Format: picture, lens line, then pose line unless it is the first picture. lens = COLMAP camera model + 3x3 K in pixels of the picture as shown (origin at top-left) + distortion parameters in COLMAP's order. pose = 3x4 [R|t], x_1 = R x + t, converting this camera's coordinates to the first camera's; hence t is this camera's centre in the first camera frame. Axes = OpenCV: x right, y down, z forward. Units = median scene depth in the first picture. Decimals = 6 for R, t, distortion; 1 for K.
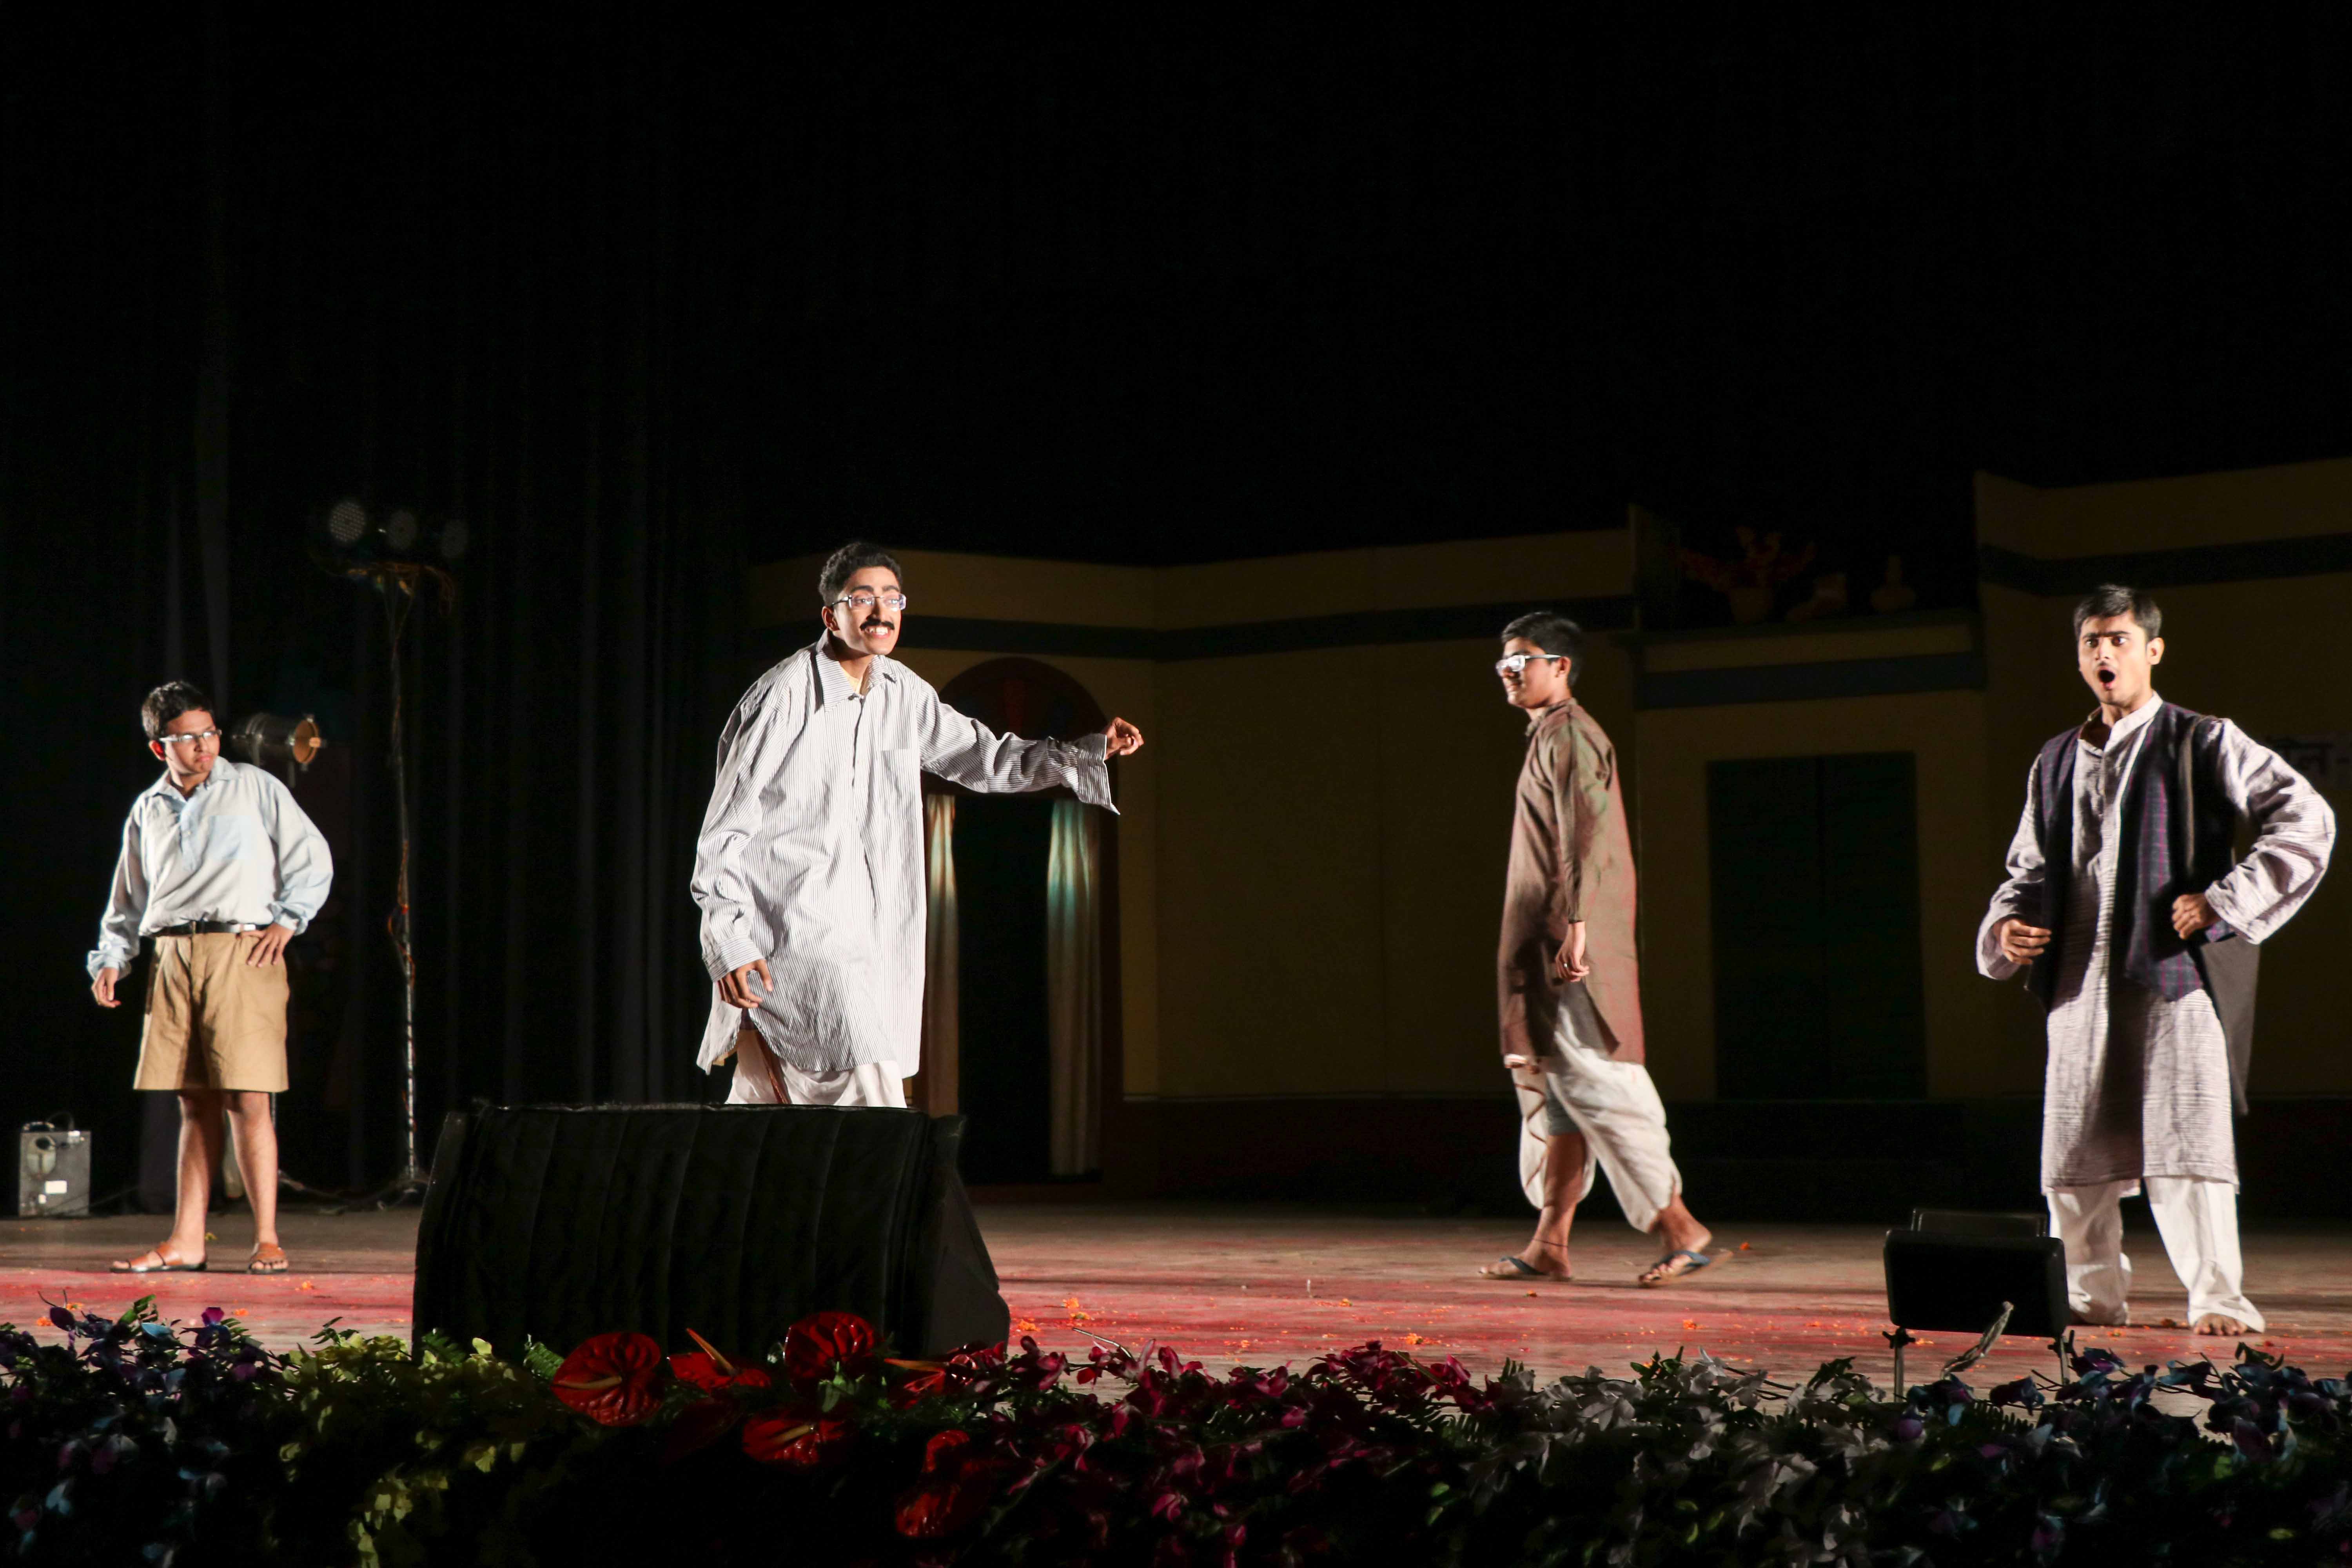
lens RADIAL K [[4270.8, 0, 1176.0], [0, 4270.8, 784.0], [0, 0, 1]] dist [0.075110, 1.395337]
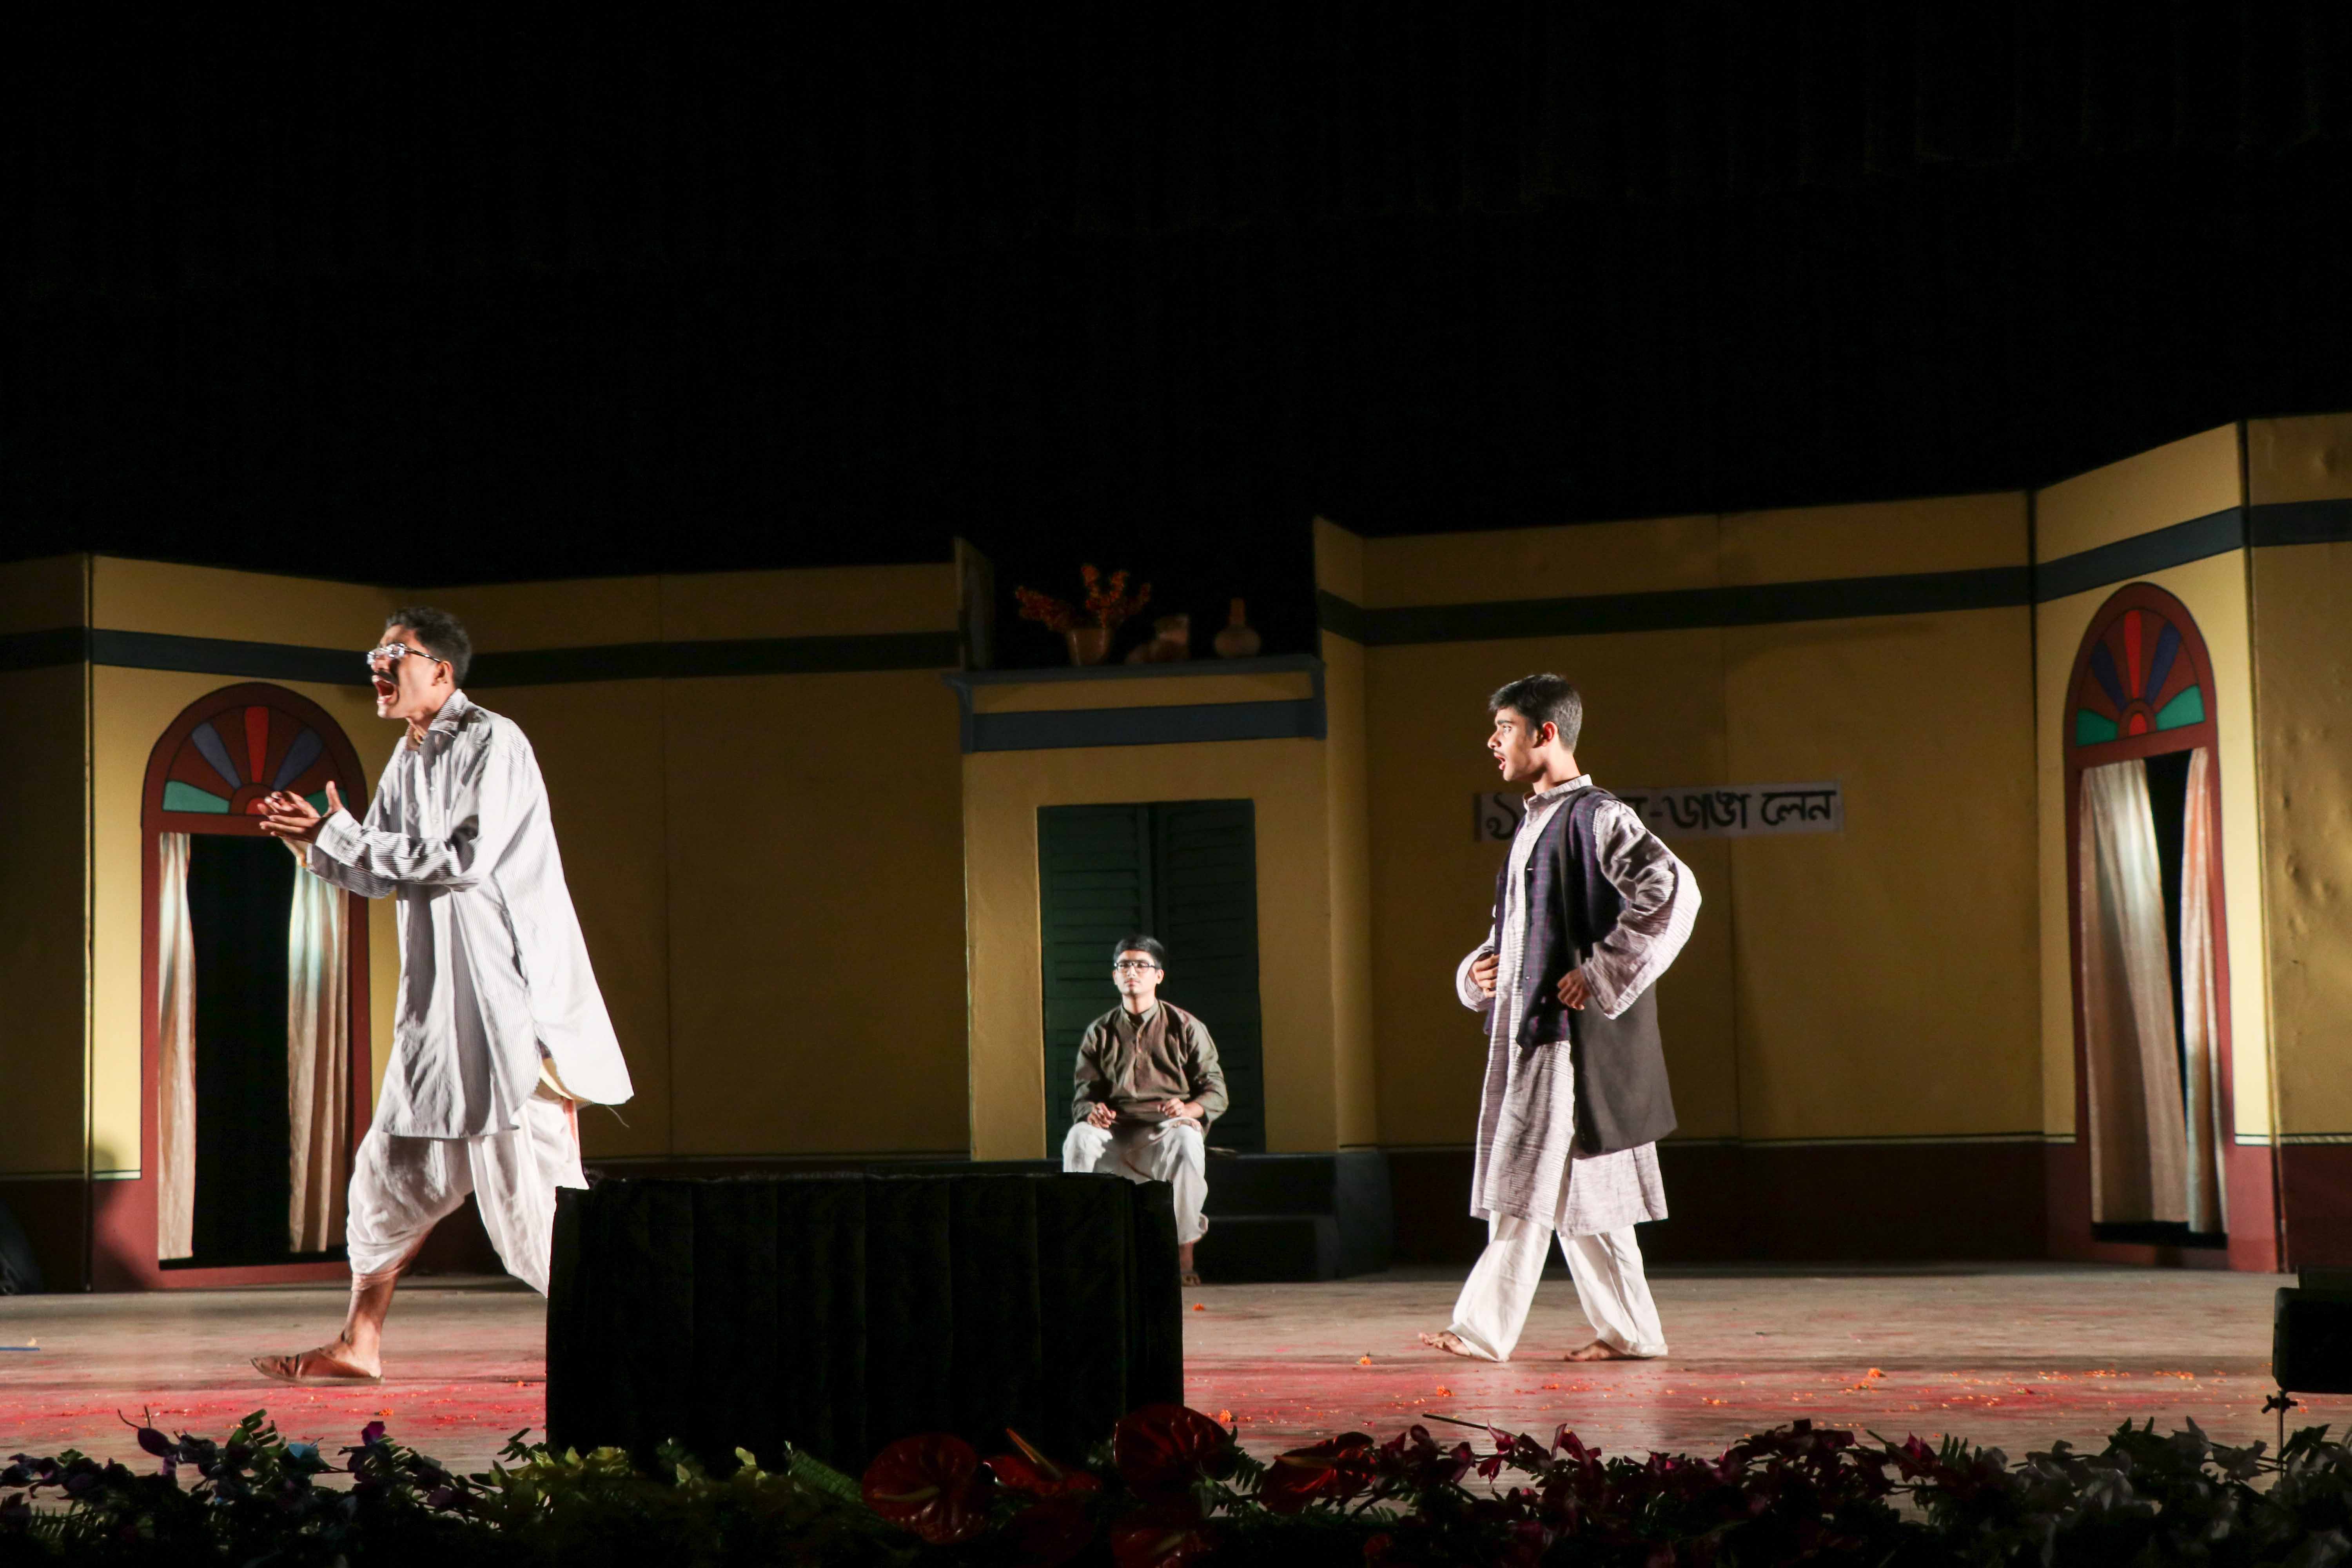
lens RADIAL K [[4270.8, 0, 1176.0], [0, 4270.8, 784.0], [0, 0, 1]] dist [0.075110, 1.395337]
pose [[0.946083, 0.013157, 0.323657, -0.336869], [-0.009095, 0.999860, -0.014062, 0.006771], [-0.323796, 0.010360, 0.946070, 0.146697]]
